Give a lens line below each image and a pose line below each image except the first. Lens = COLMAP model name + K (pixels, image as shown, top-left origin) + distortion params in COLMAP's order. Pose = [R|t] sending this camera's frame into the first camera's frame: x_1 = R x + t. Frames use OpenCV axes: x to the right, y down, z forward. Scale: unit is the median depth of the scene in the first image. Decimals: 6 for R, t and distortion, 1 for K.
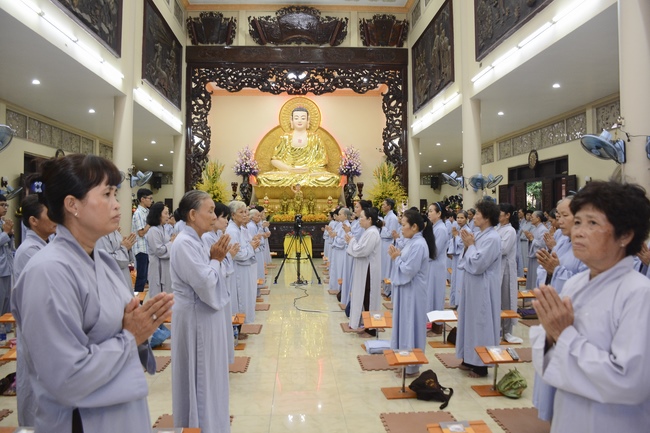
lens RADIAL K [[569.5, 0, 324.6], [0, 569.5, 216.1], [0, 0, 1]] dist [-0.020443, -0.004564]
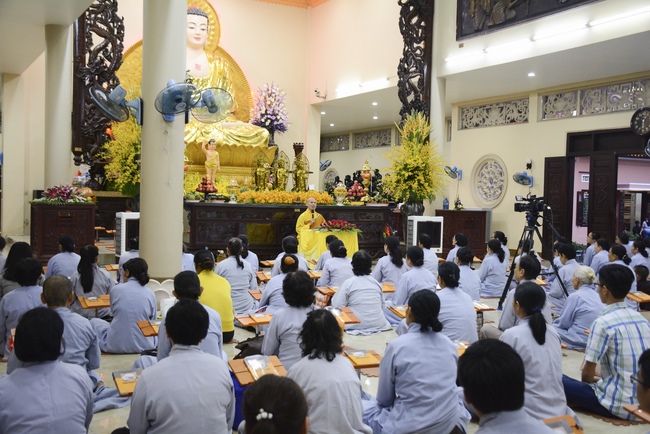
lens RADIAL K [[717.7, 0, 324.9], [0, 717.7, 216.9], [0, 0, 1]] dist [0.027349, 0.000000]
pose [[0.881600, 0.004436, 0.471976, -0.341254], [-0.022319, 0.999229, 0.032299, -0.003762], [-0.471469, -0.039009, 0.881019, 0.334856]]
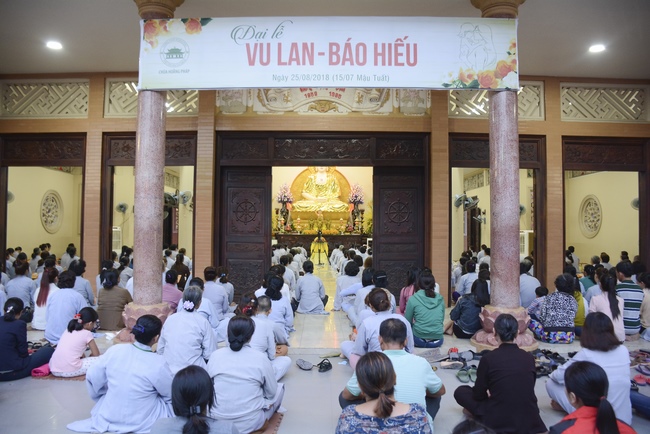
lens RADIAL K [[569.5, 0, 324.9], [0, 569.5, 216.2], [0, 0, 1]] dist [-0.020443, -0.004564]
pose [[0.999180, 0.006997, -0.039867, 0.029259], [-0.008280, 0.999450, -0.032101, 0.009333], [0.039620, 0.032404, 0.998689, -0.564078]]
